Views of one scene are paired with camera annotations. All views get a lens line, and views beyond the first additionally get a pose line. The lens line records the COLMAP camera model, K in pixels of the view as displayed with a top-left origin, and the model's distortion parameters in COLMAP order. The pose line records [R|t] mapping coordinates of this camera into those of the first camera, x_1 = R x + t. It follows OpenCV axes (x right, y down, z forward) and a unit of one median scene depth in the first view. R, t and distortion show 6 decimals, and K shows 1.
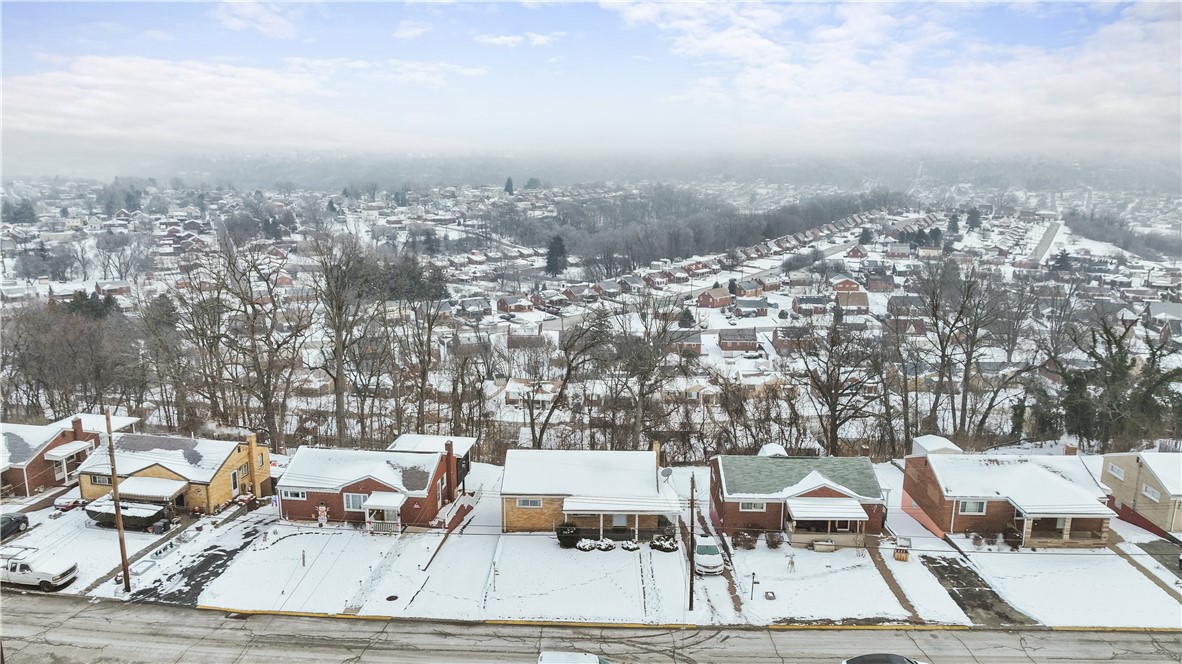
lens RADIAL K [[875.5, 0, 589.6], [0, 875.5, 328.9], [0, 0, 1]] dist [0.002274, -0.002886]
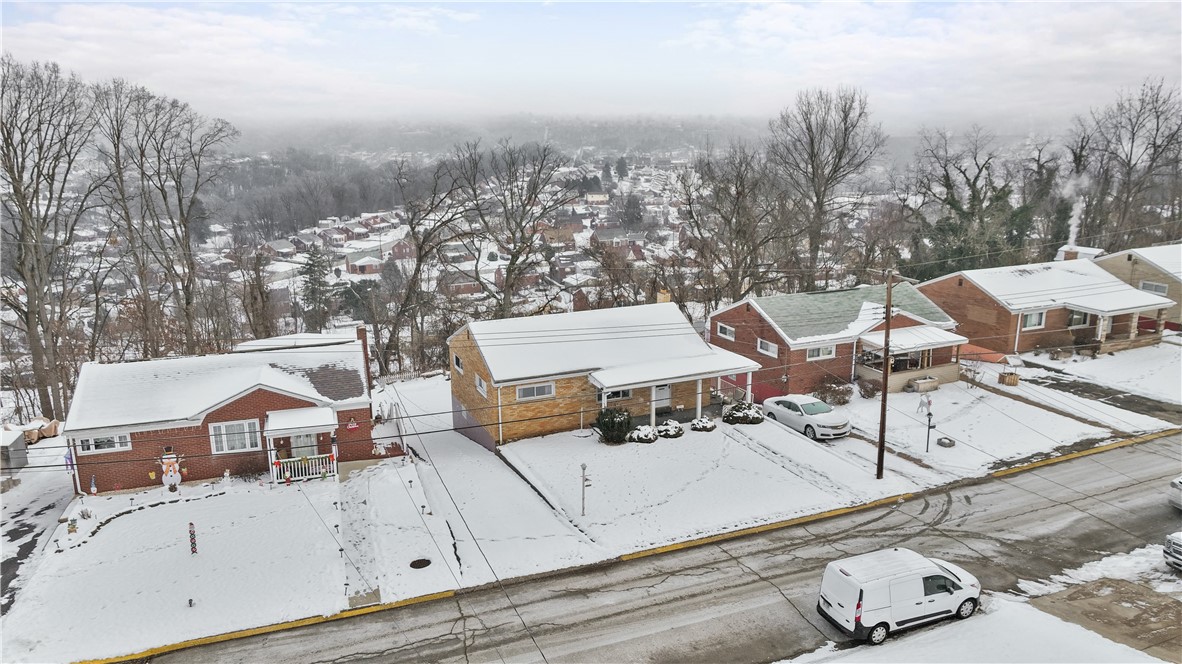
lens RADIAL K [[875.5, 0, 589.5], [0, 875.5, 339.5], [0, 0, 1]] dist [0.002274, -0.002886]
pose [[0.902663, -0.113530, 0.415104, -0.288256], [0.103402, 0.993534, 0.046876, 0.133913], [-0.417742, 0.000610, 0.908566, 0.401328]]
